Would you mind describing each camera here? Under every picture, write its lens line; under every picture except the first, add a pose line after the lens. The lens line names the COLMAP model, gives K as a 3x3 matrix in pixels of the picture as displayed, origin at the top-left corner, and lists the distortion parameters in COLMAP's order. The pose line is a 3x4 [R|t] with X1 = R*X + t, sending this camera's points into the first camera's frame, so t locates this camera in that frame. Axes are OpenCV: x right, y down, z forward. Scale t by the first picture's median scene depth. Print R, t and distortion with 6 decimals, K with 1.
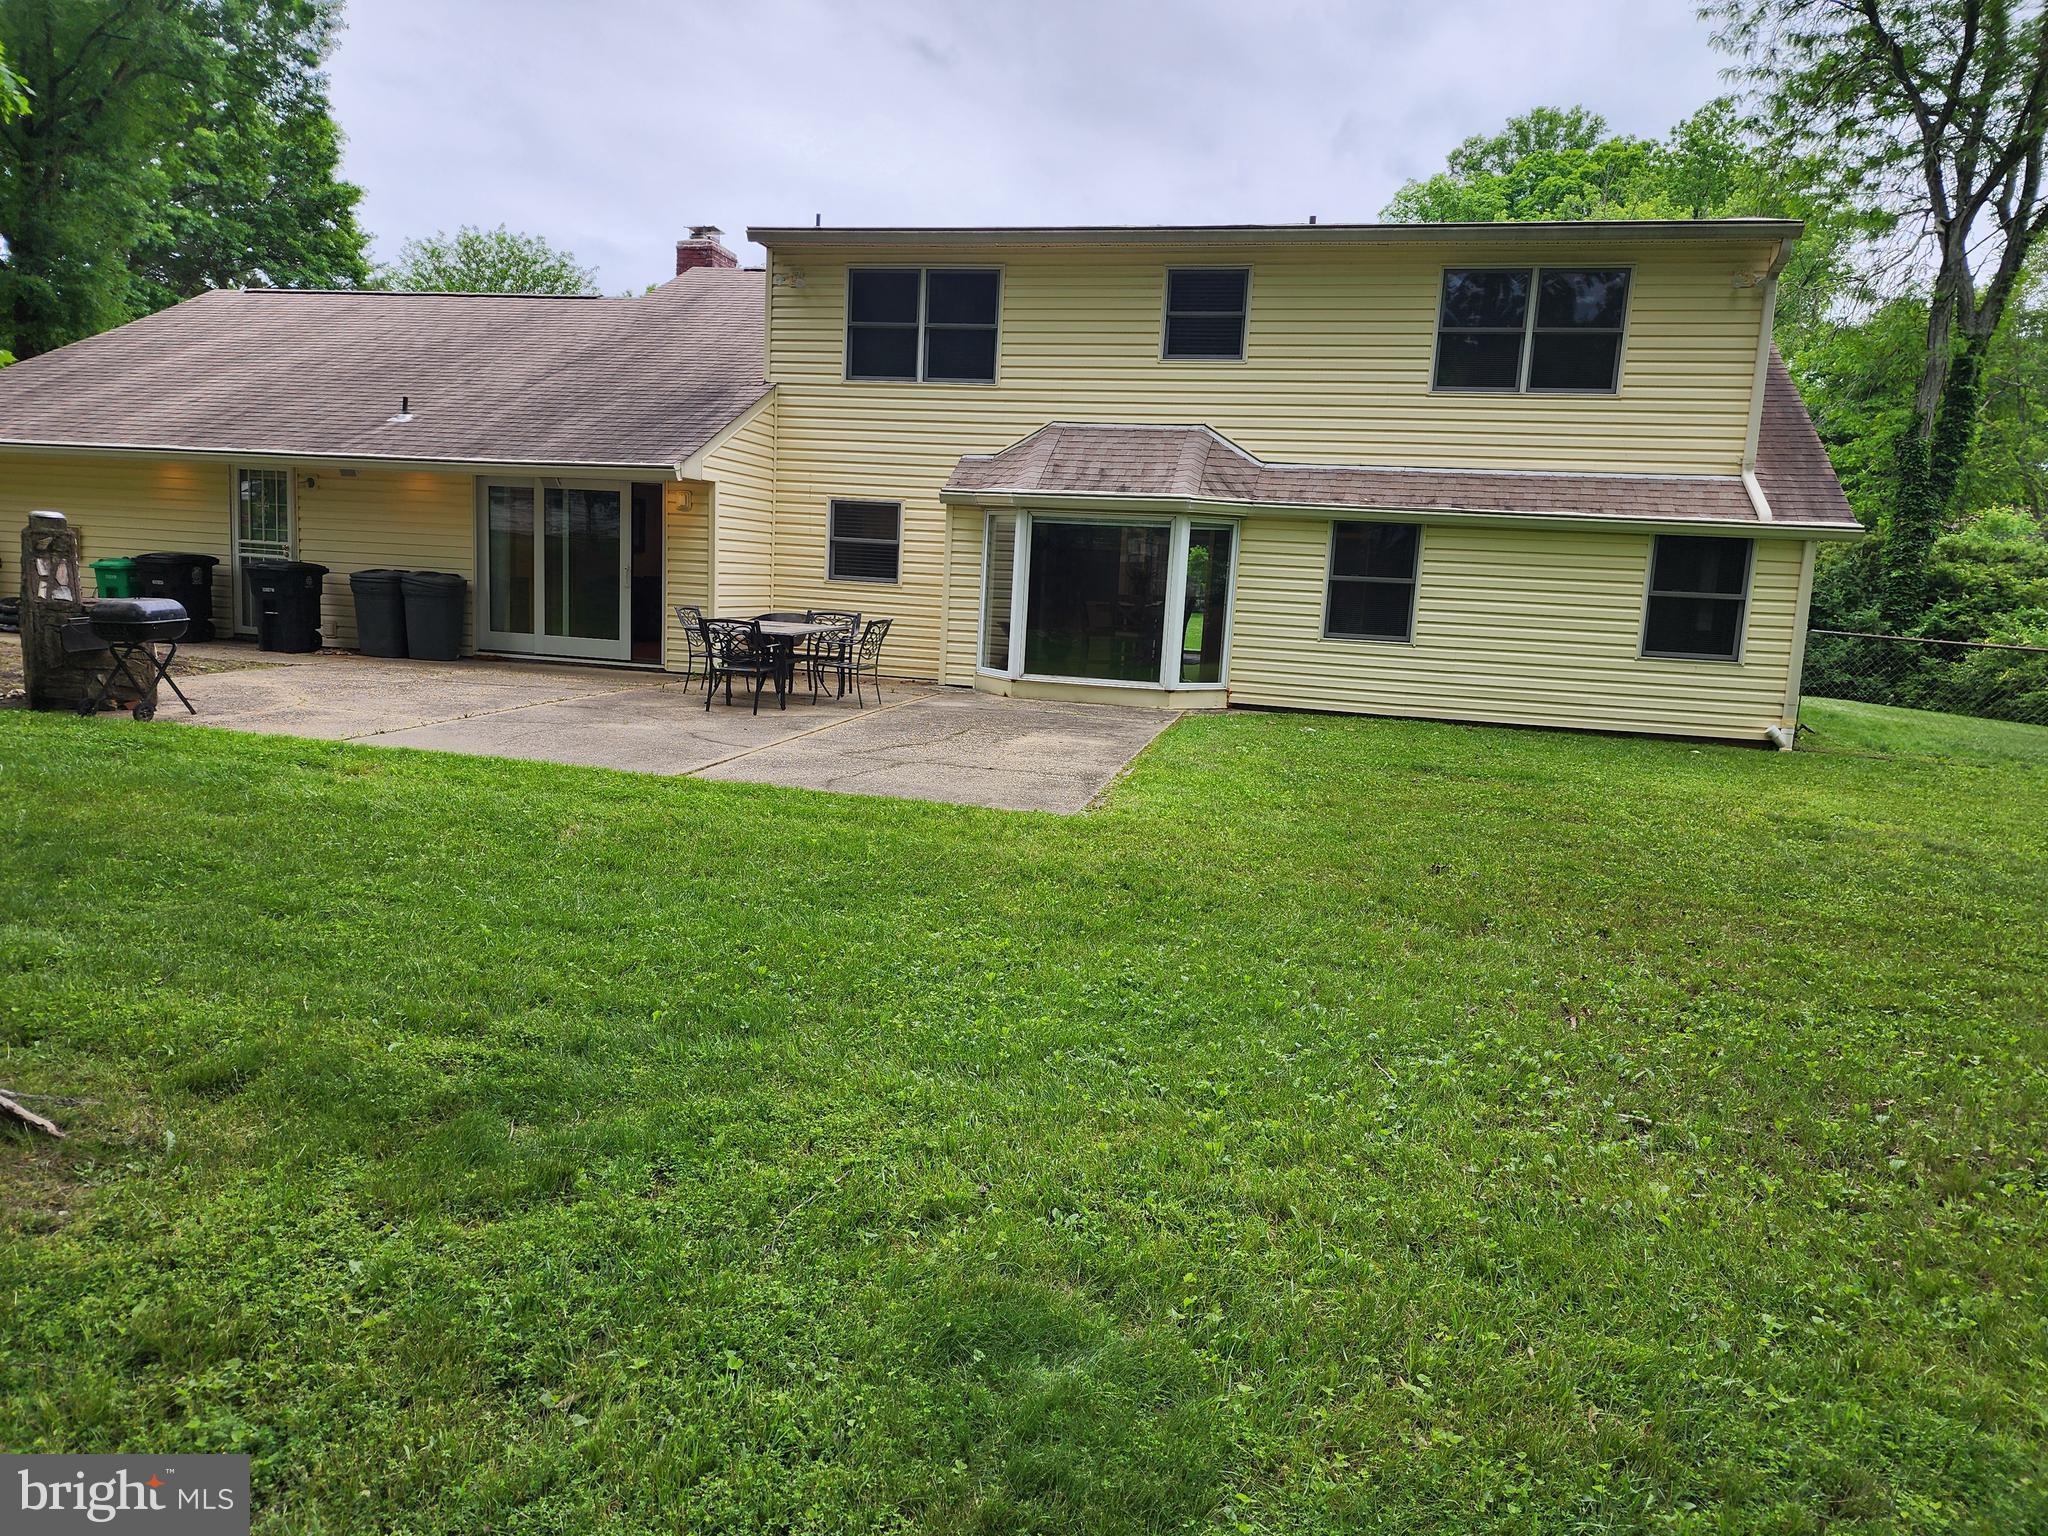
lens RADIAL K [[1369.4, 0, 1017.5], [0, 1369.4, 780.1], [0, 0, 1]] dist [0.083072, -0.076834]
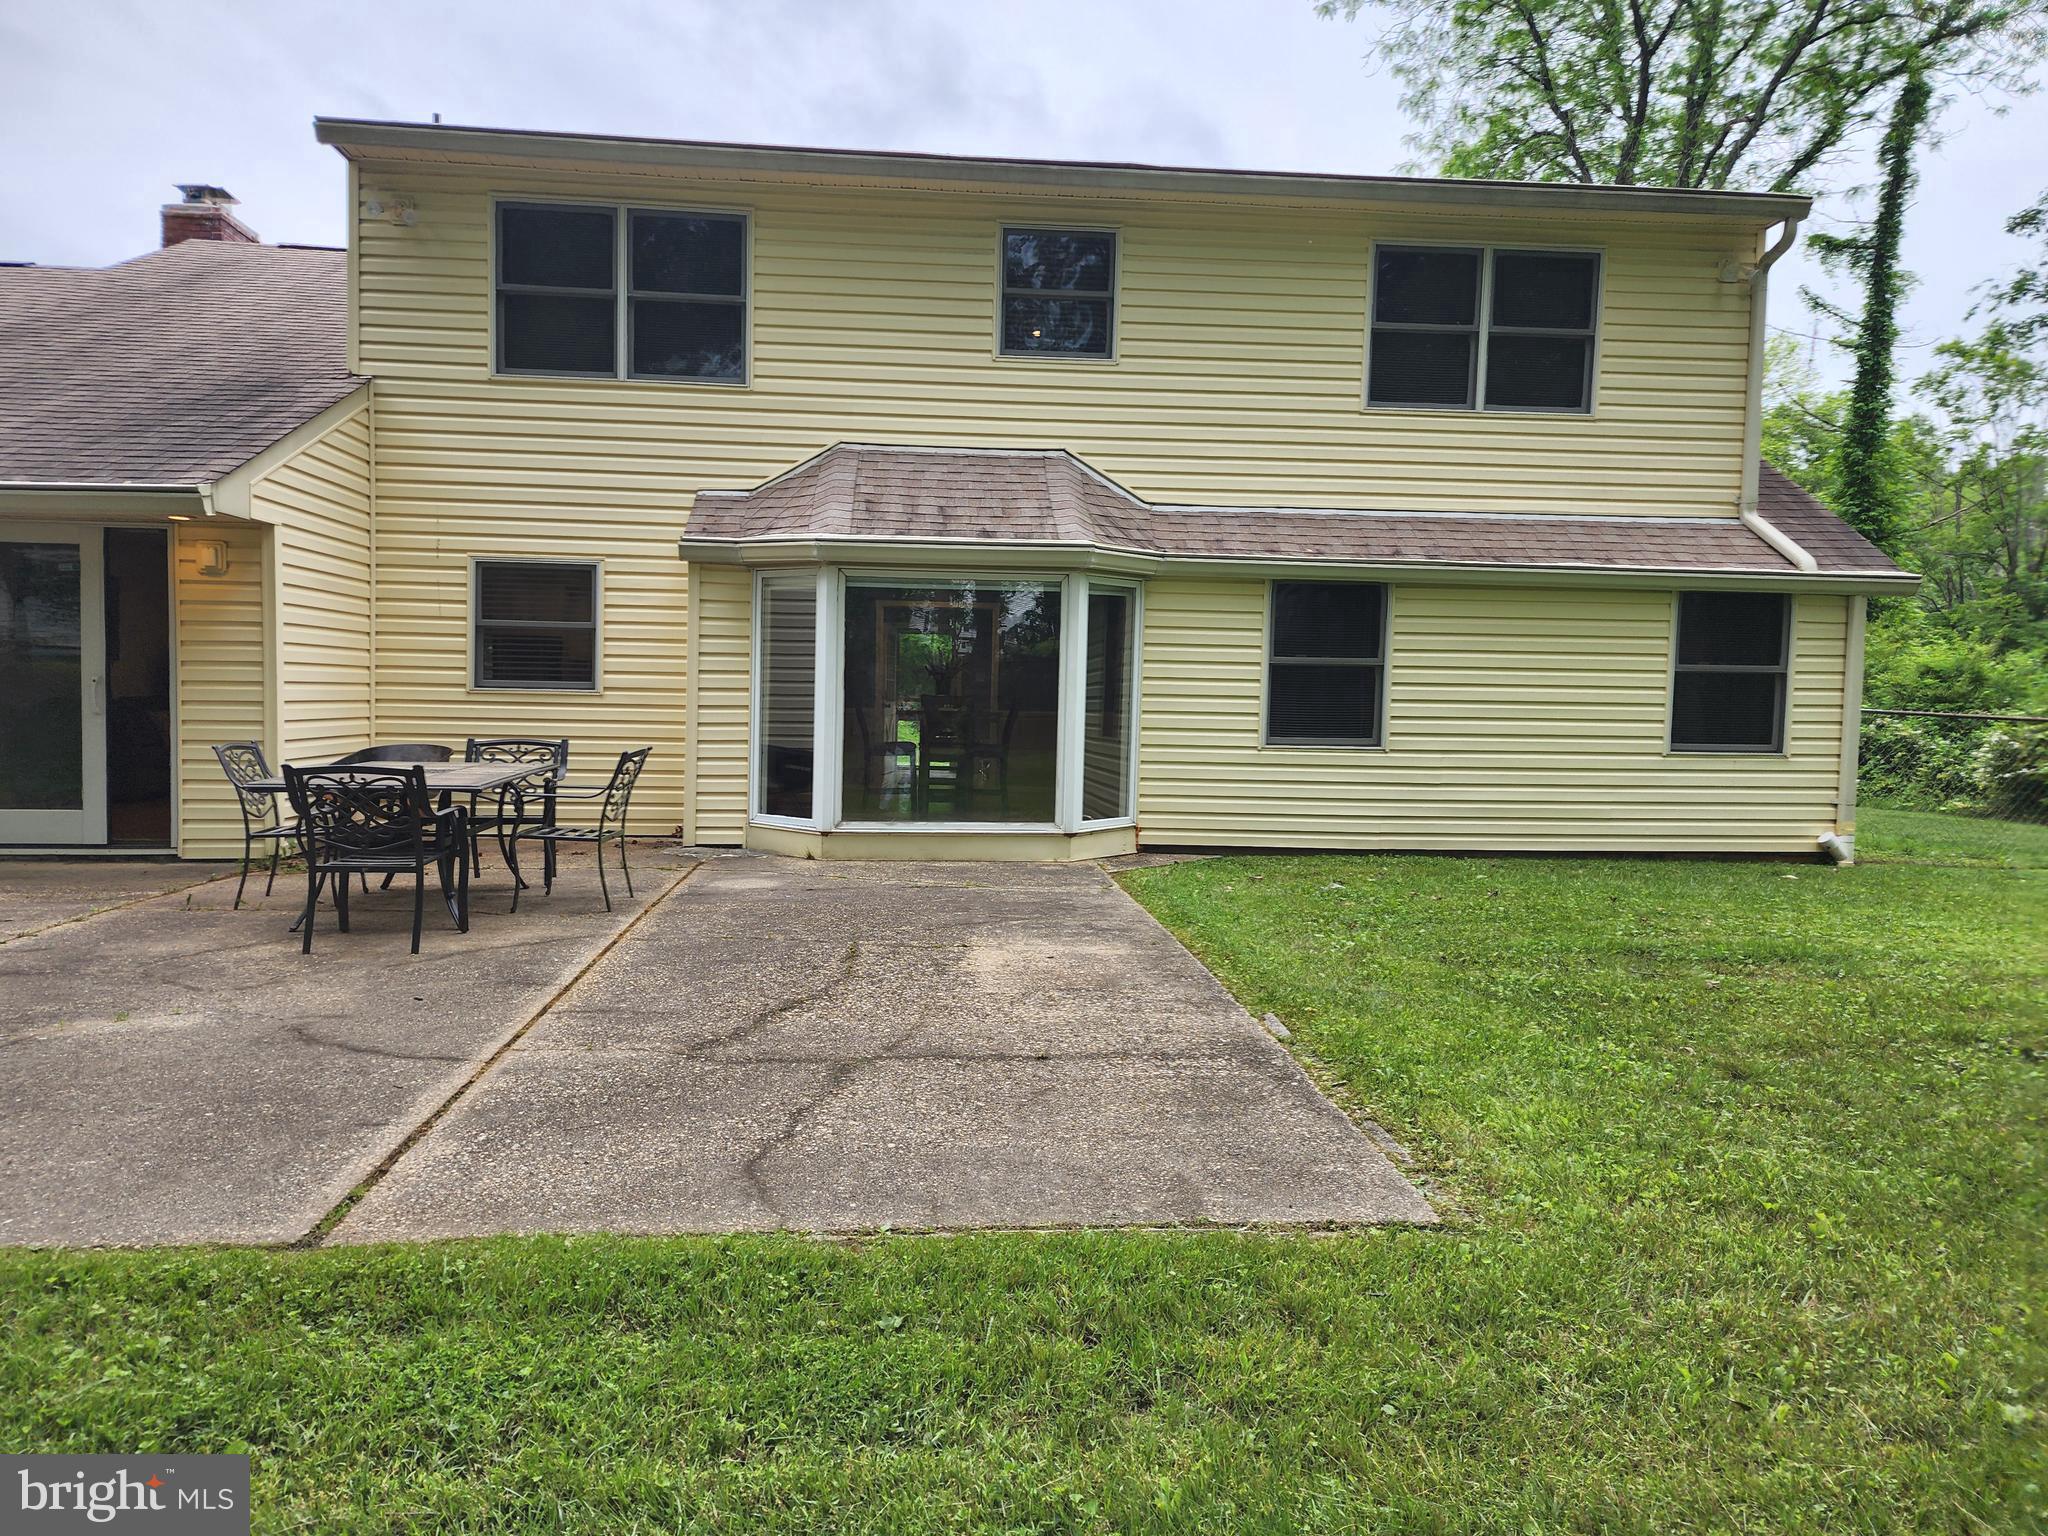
lens RADIAL K [[1369.4, 0, 1013.4], [0, 1369.4, 758.2], [0, 0, 1]] dist [0.083072, -0.076834]
pose [[0.947397, -0.049982, 0.316133, -0.118791], [0.079121, 0.993649, -0.080010, -0.050068], [-0.310127, 0.100814, 0.945335, 0.374096]]
